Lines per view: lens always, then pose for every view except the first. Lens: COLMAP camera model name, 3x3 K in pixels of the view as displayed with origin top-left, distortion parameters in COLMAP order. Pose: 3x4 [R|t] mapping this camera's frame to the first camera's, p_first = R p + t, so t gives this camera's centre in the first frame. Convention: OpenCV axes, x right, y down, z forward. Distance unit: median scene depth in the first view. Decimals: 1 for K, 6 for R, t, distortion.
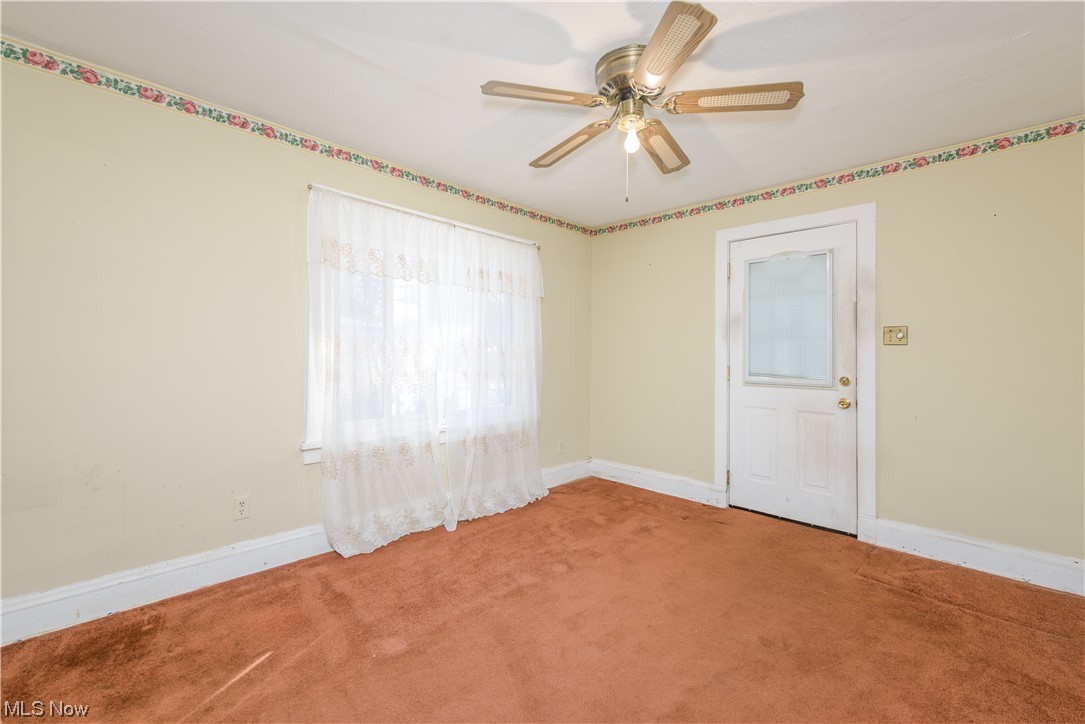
lens RADIAL K [[465.0, 0, 550.6], [0, 465.0, 354.0], [0, 0, 1]] dist [0.021779, 0.000498]
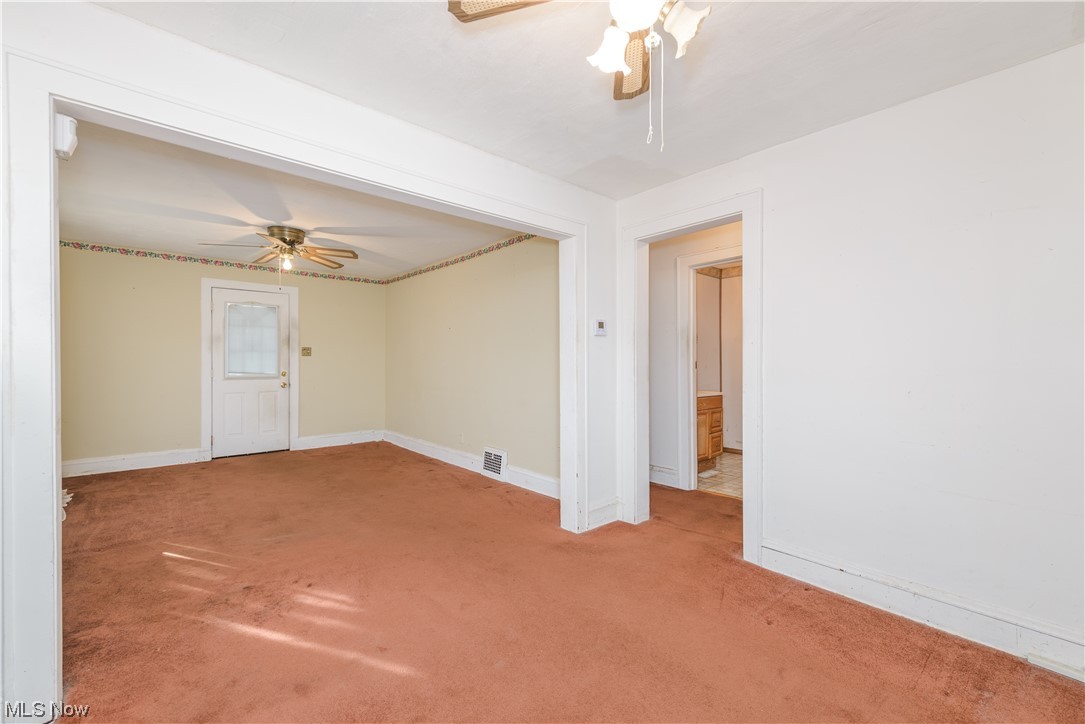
lens RADIAL K [[465.0, 0, 545.5], [0, 465.0, 360.6], [0, 0, 1]] dist [0.021779, 0.000498]
pose [[0.071000, -0.008592, 0.997439, -1.224573], [-0.005483, 0.999944, 0.009004, -0.021345], [-0.997461, -0.006109, 0.070949, -0.228754]]
